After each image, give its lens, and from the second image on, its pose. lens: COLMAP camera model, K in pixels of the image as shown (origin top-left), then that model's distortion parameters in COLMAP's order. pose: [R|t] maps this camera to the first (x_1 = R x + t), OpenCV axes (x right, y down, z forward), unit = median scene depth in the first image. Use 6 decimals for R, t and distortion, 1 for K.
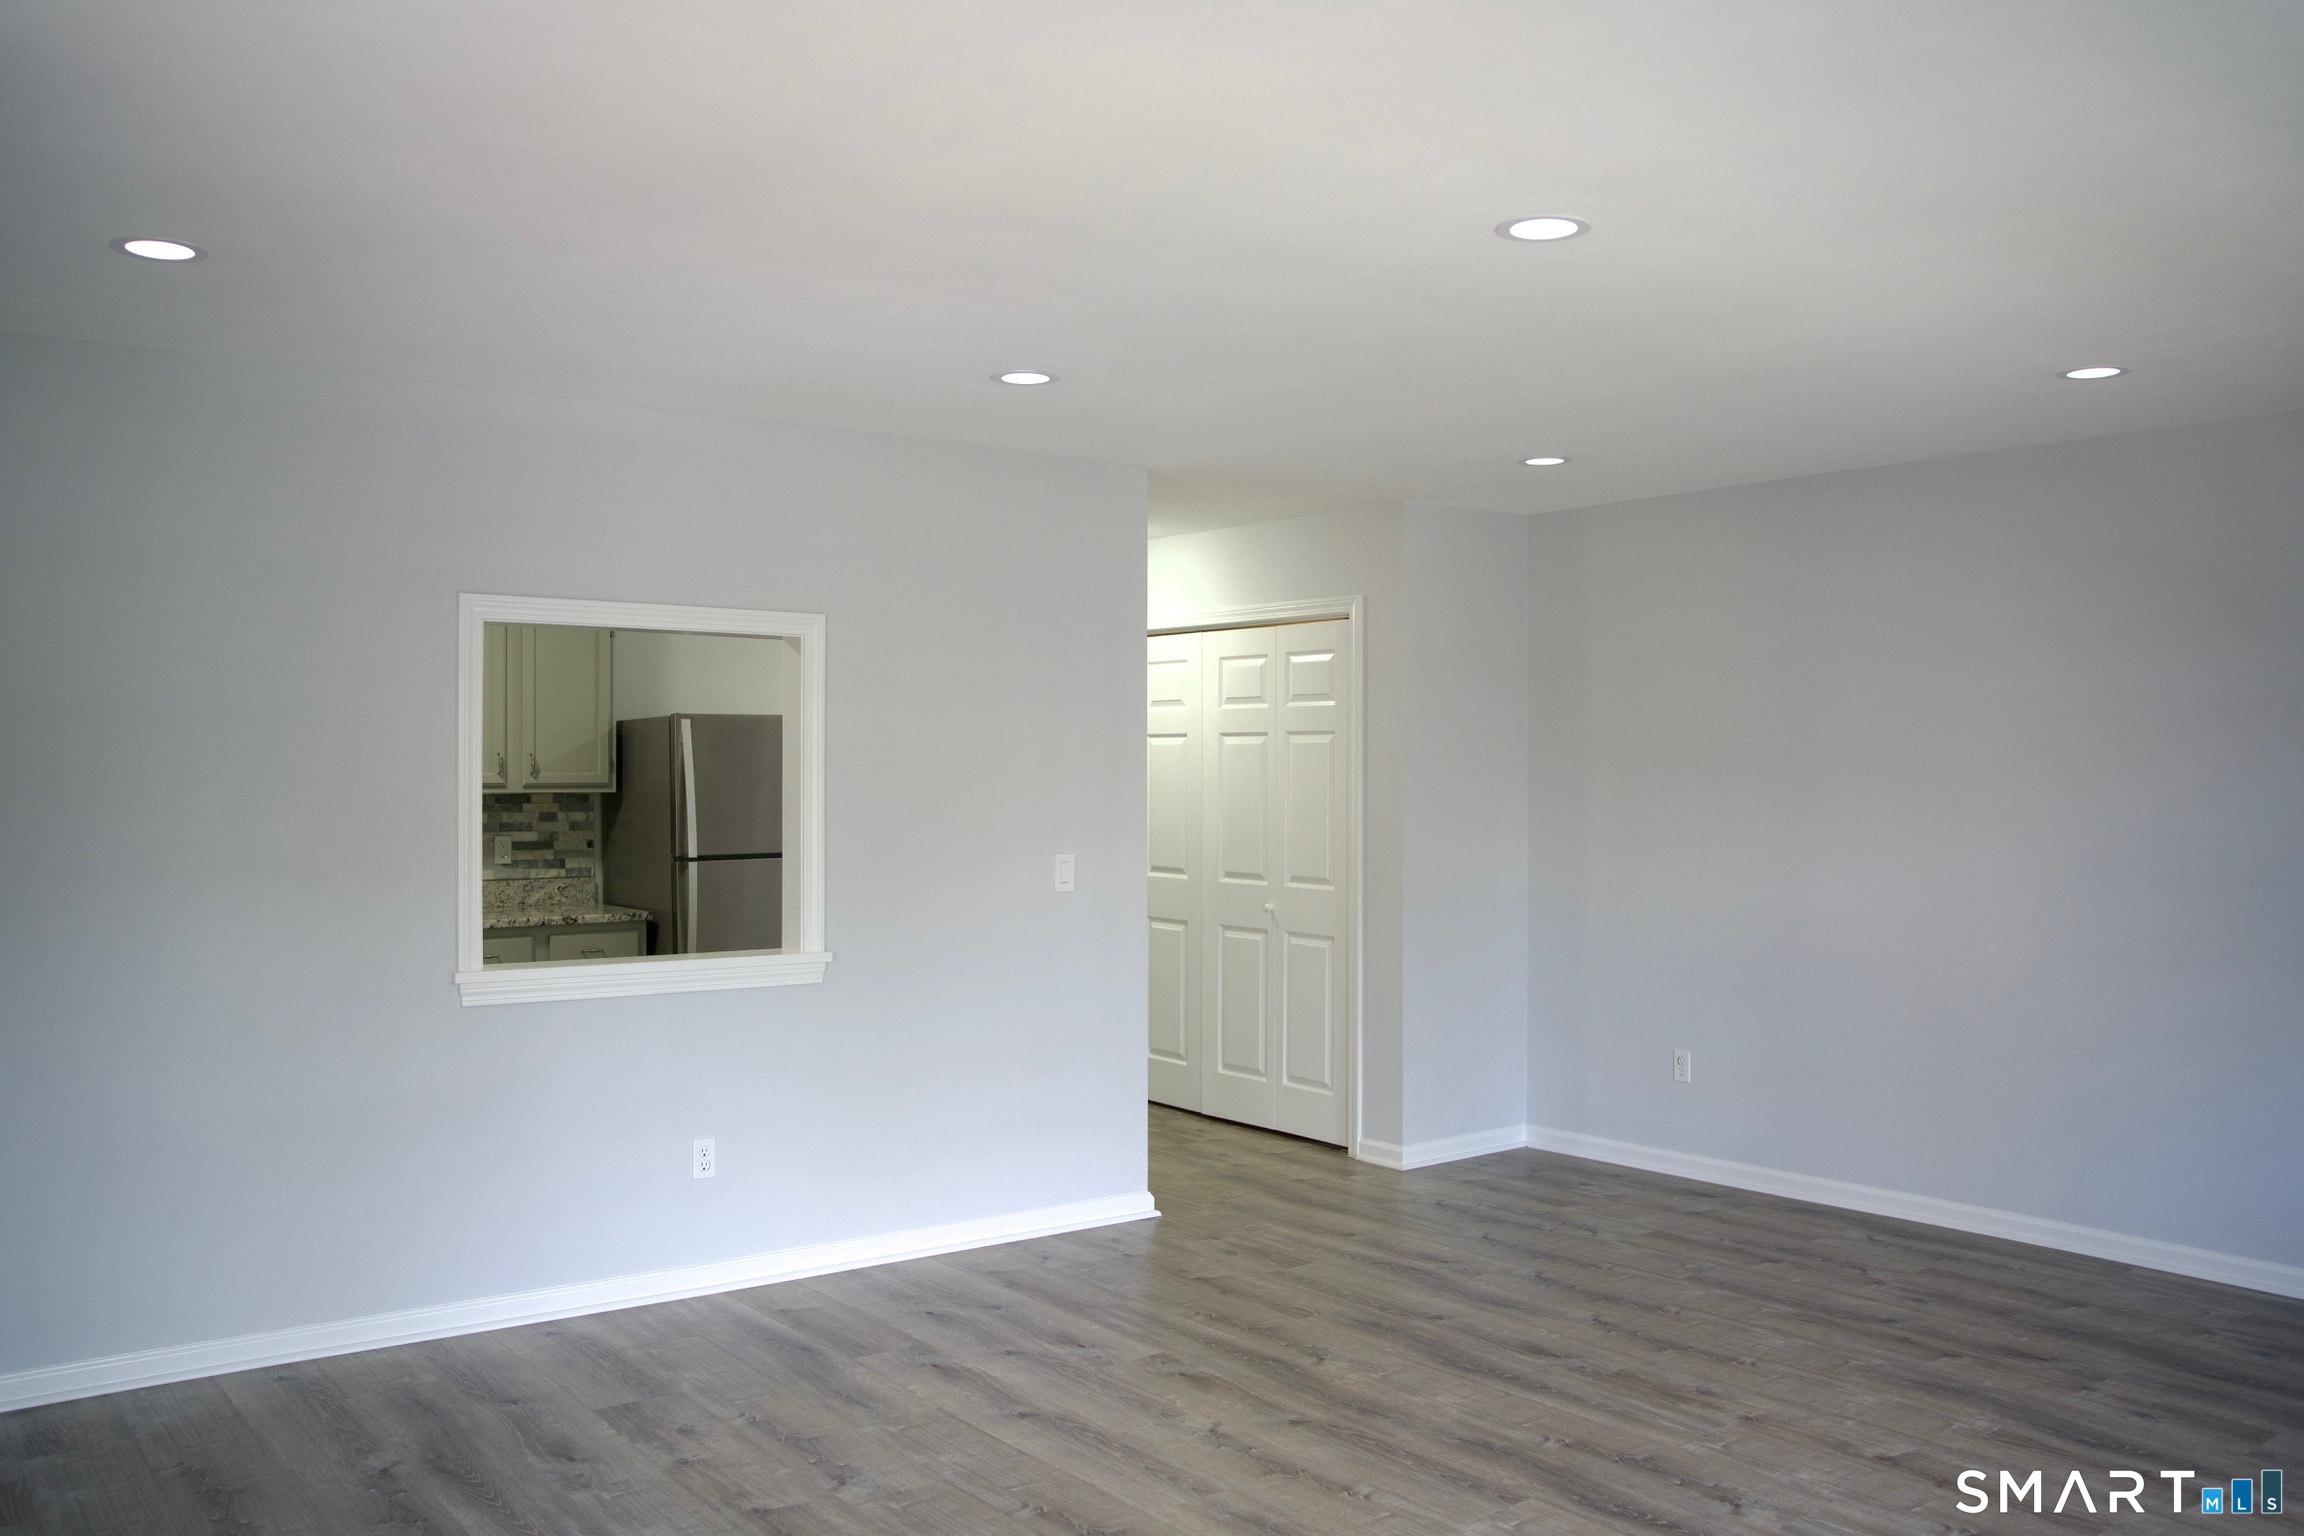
lens RADIAL K [[1870.5, 0, 1149.3], [0, 1870.5, 780.6], [0, 0, 1]] dist [-0.103851, 0.073461]
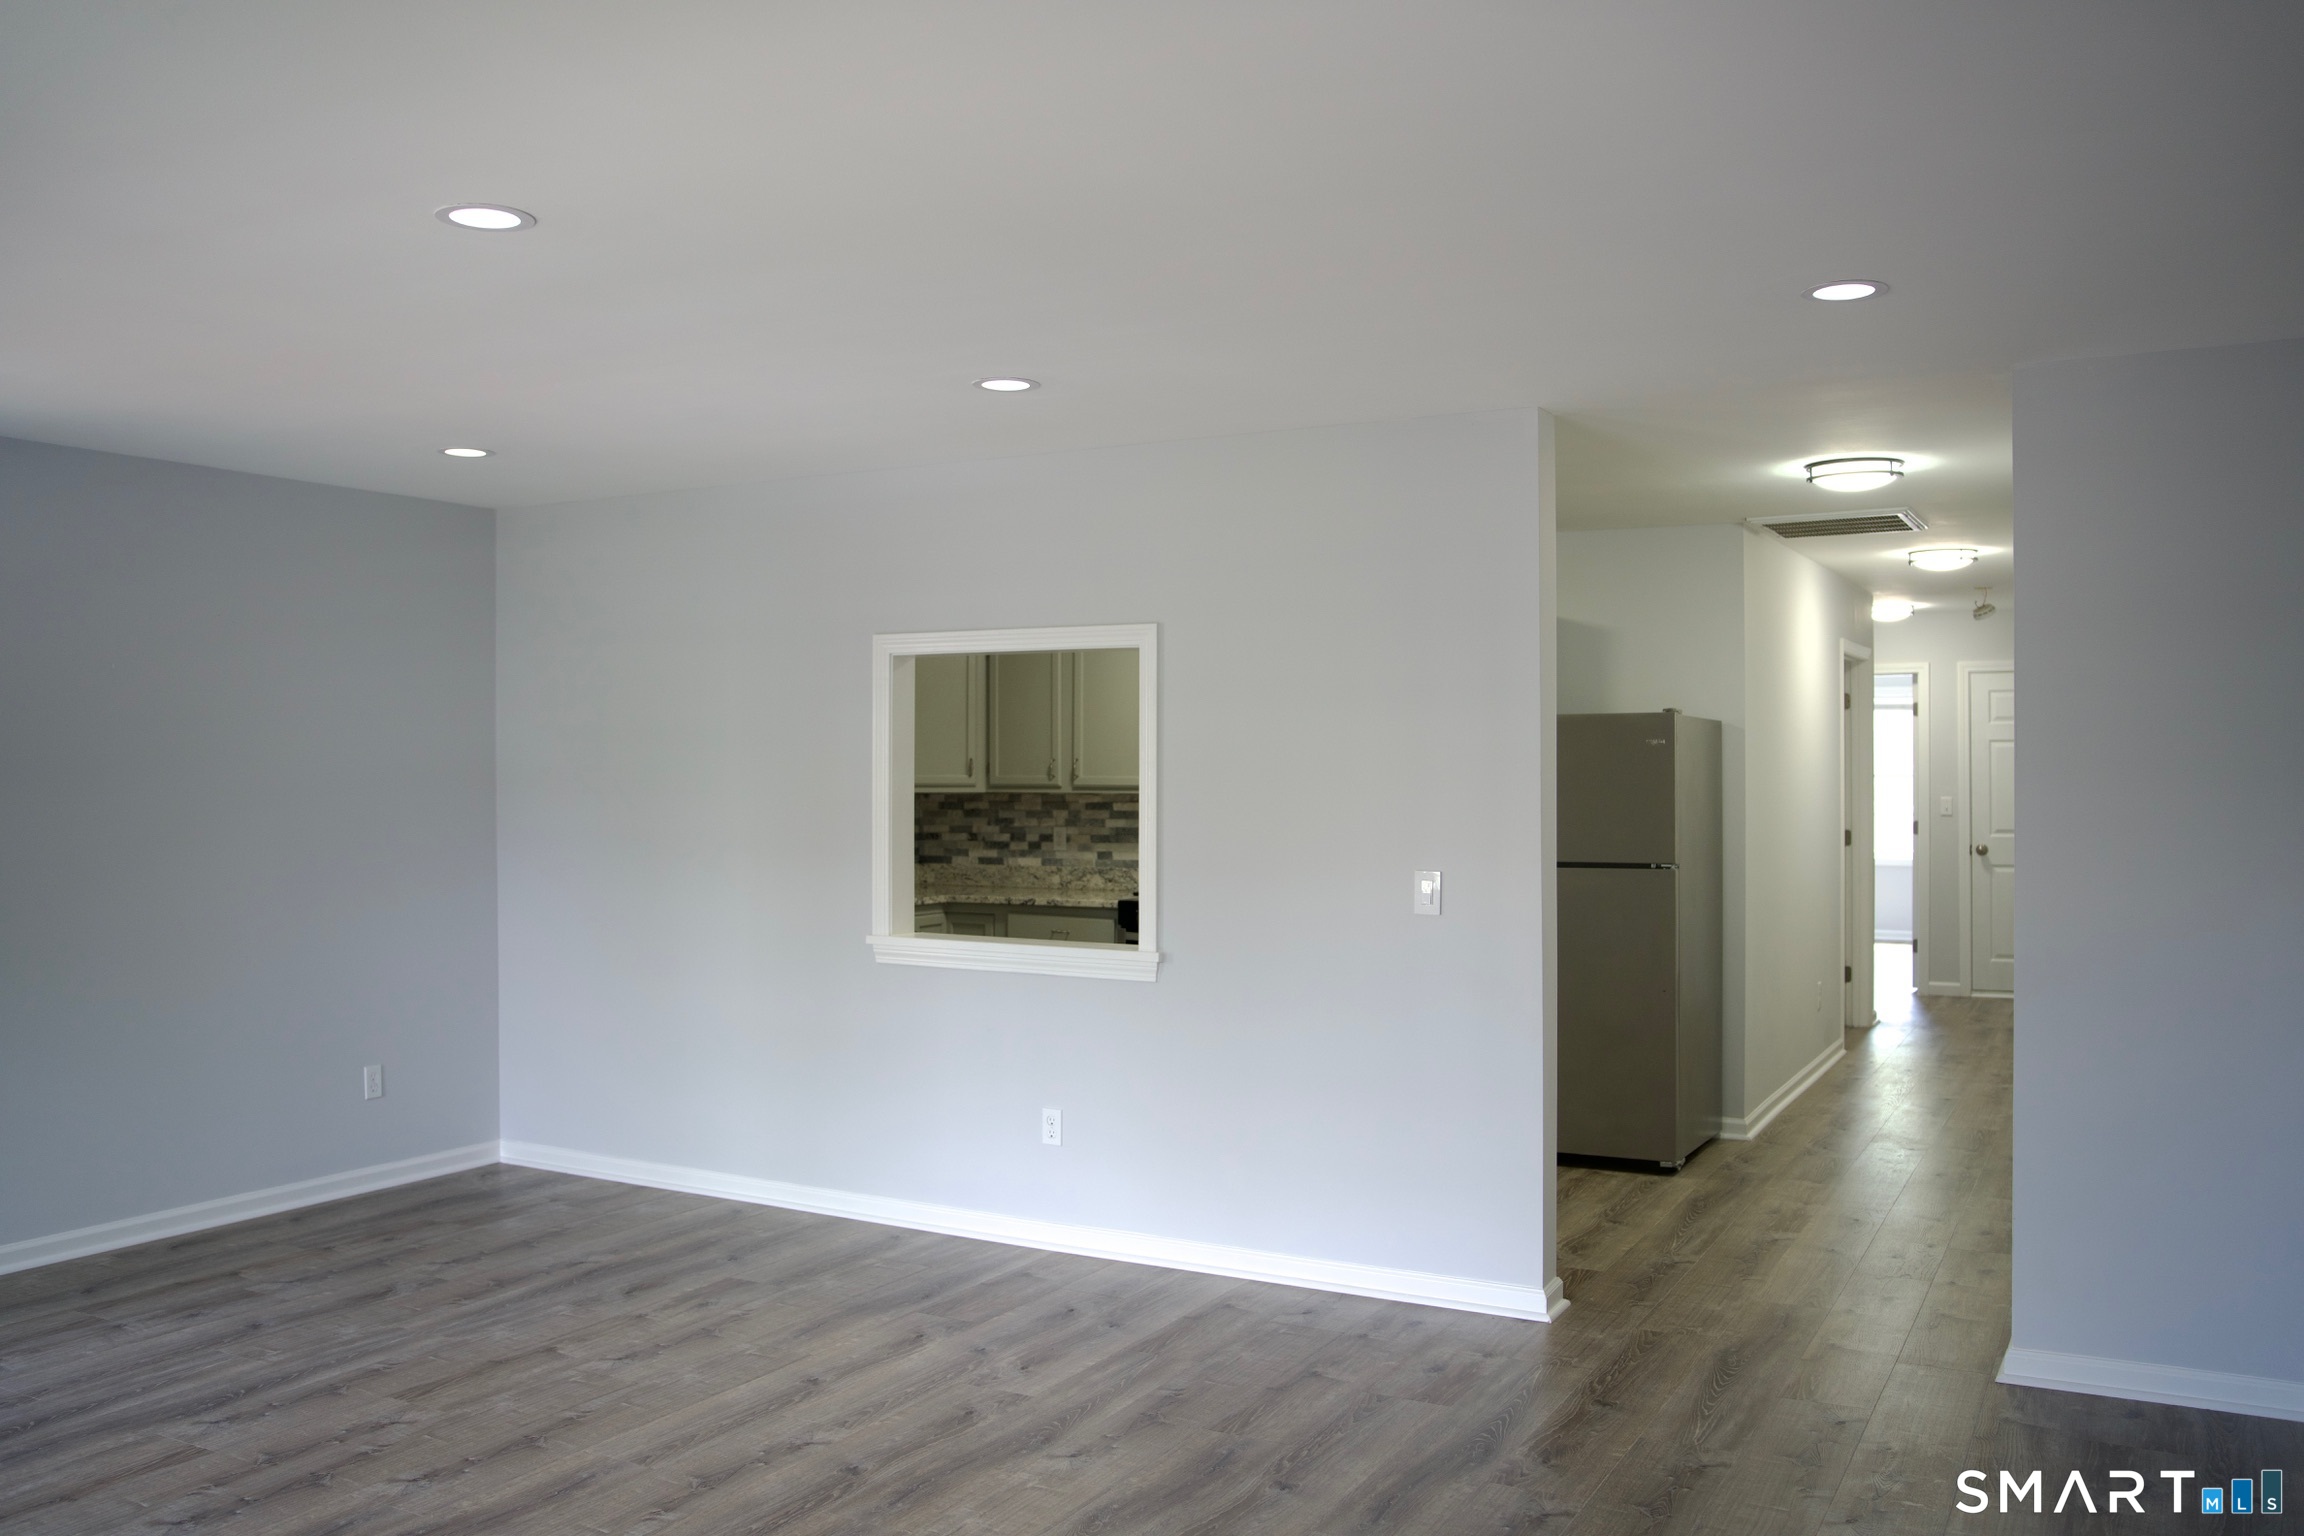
lens RADIAL K [[1870.5, 0, 1144.6], [0, 1870.5, 759.8], [0, 0, 1]] dist [-0.103851, 0.073461]
pose [[0.395884, -0.003650, -0.918293, 0.850956], [-0.003245, 0.999980, -0.005374, -0.009563], [0.918295, 0.005108, 0.395864, 0.646516]]
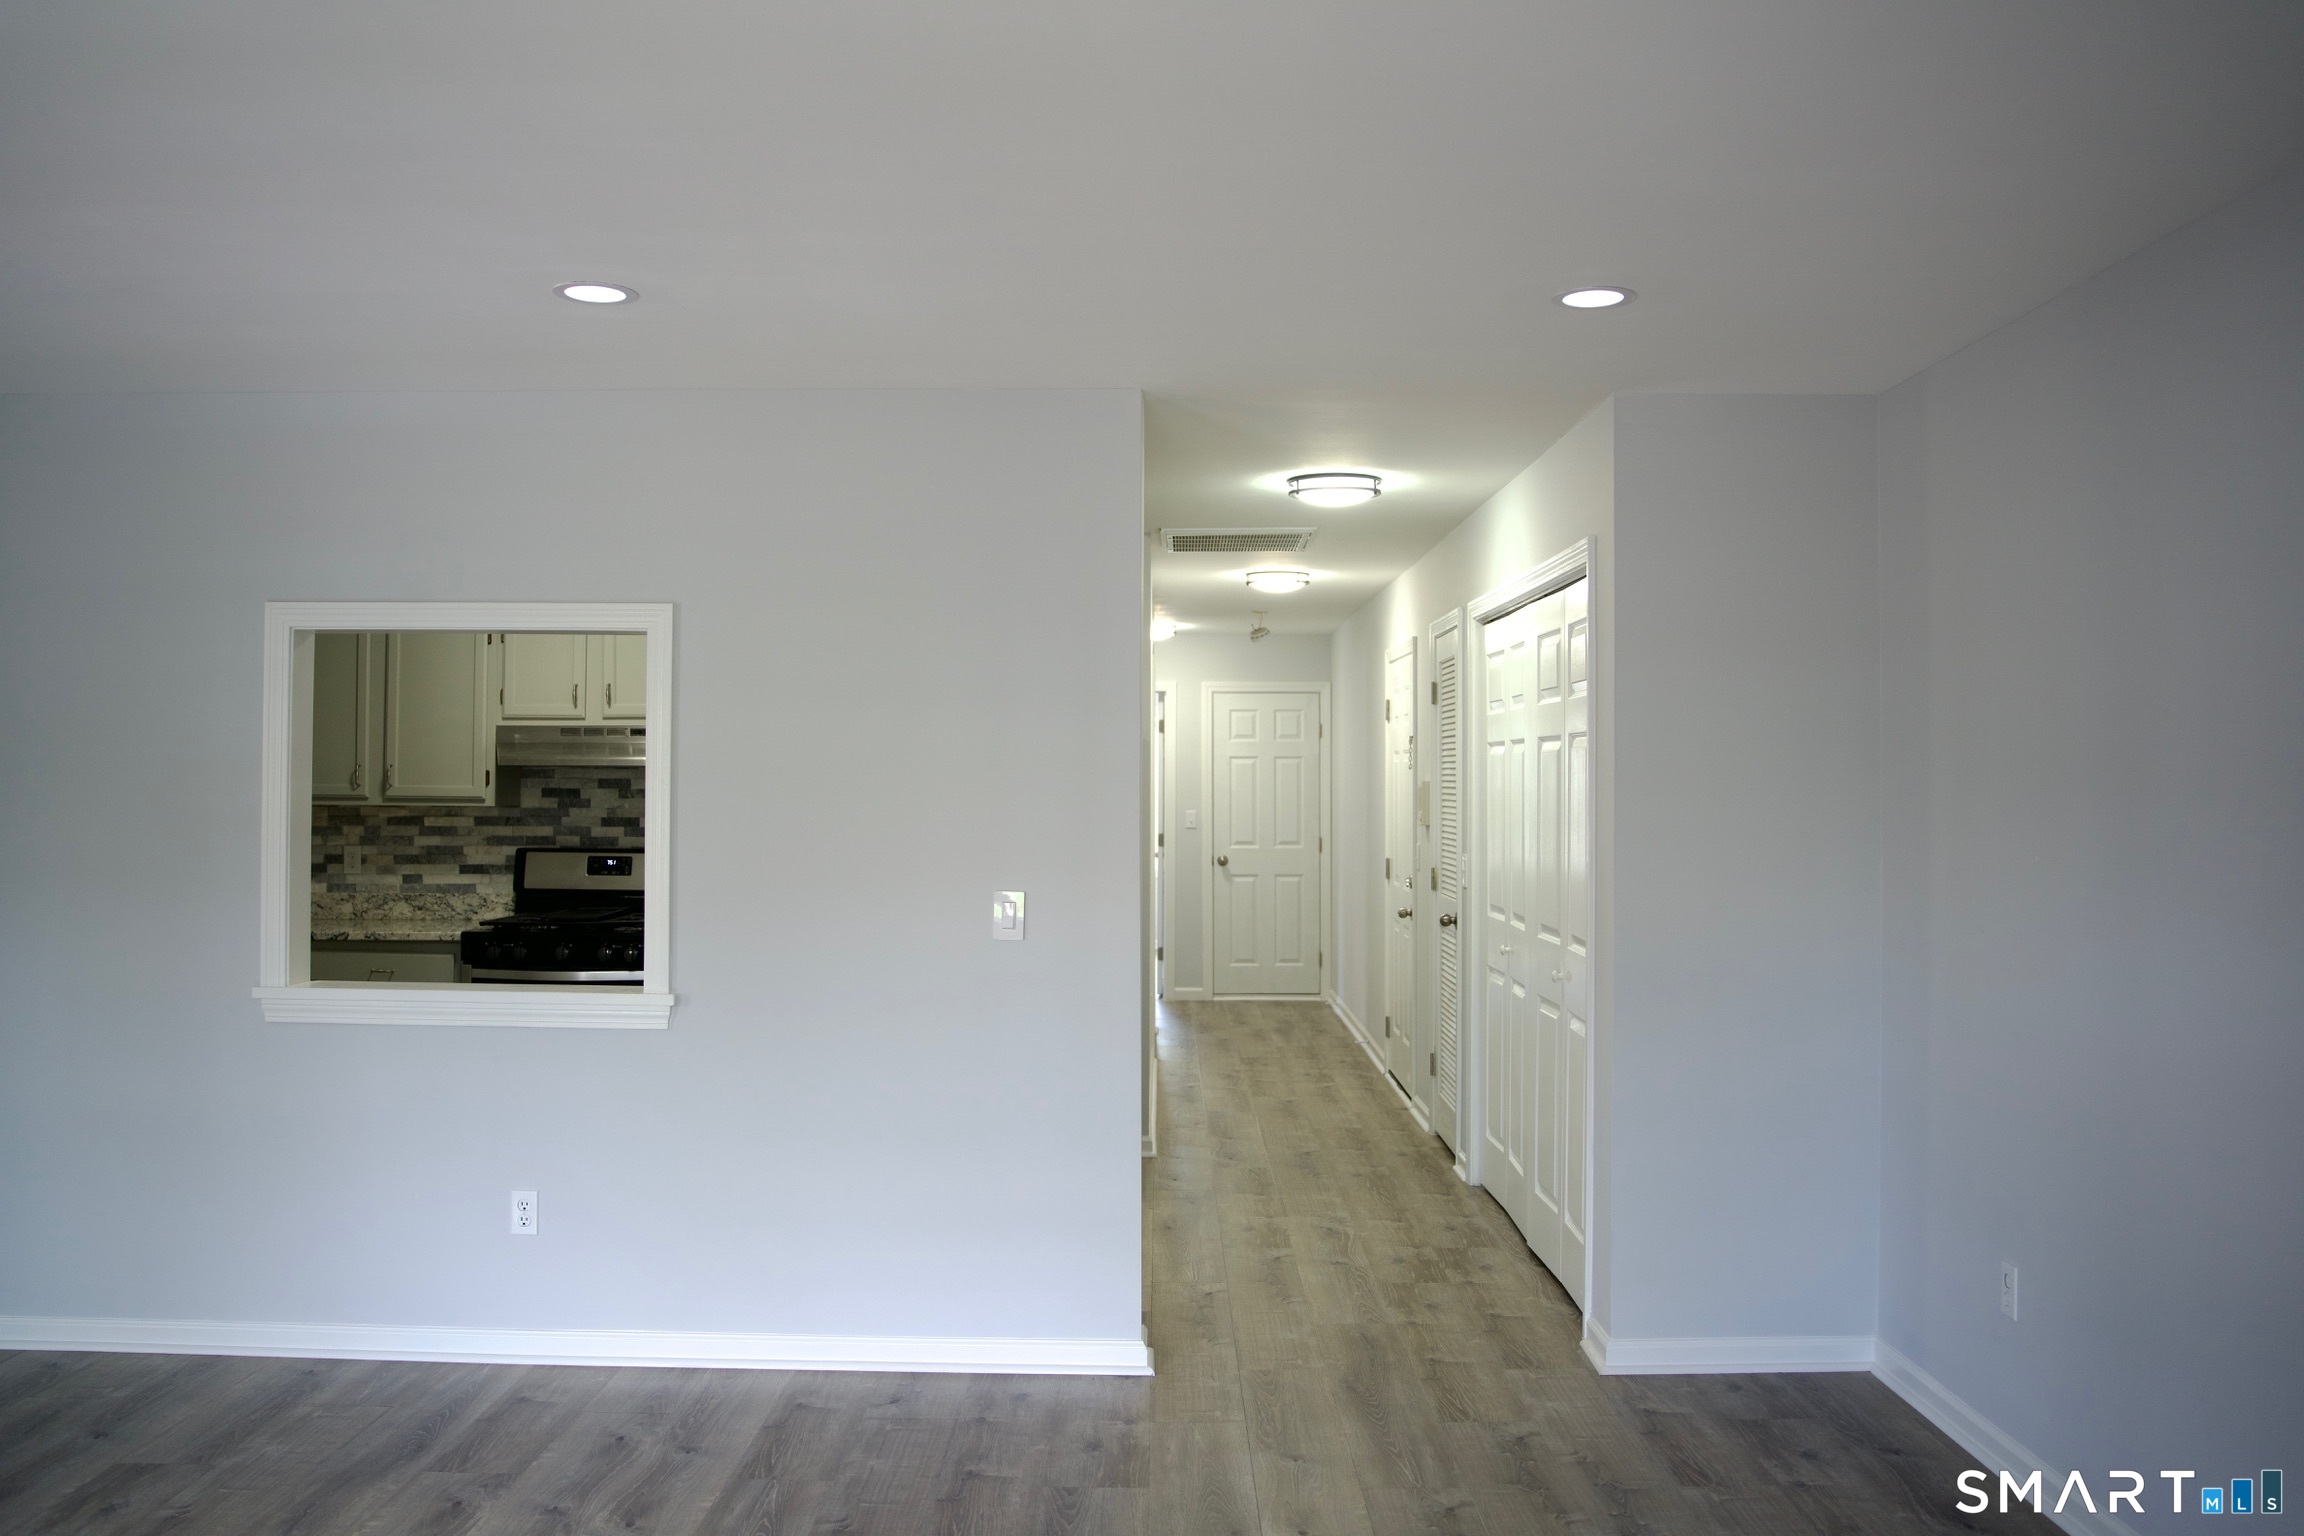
lens RADIAL K [[1870.5, 0, 1149.6], [0, 1870.5, 761.7], [0, 0, 1]] dist [-0.103851, 0.073461]
pose [[0.790427, -0.002908, -0.612549, 0.584171], [-0.008096, 0.999852, -0.015194, -0.004824], [0.612502, 0.016969, 0.790287, 0.502407]]
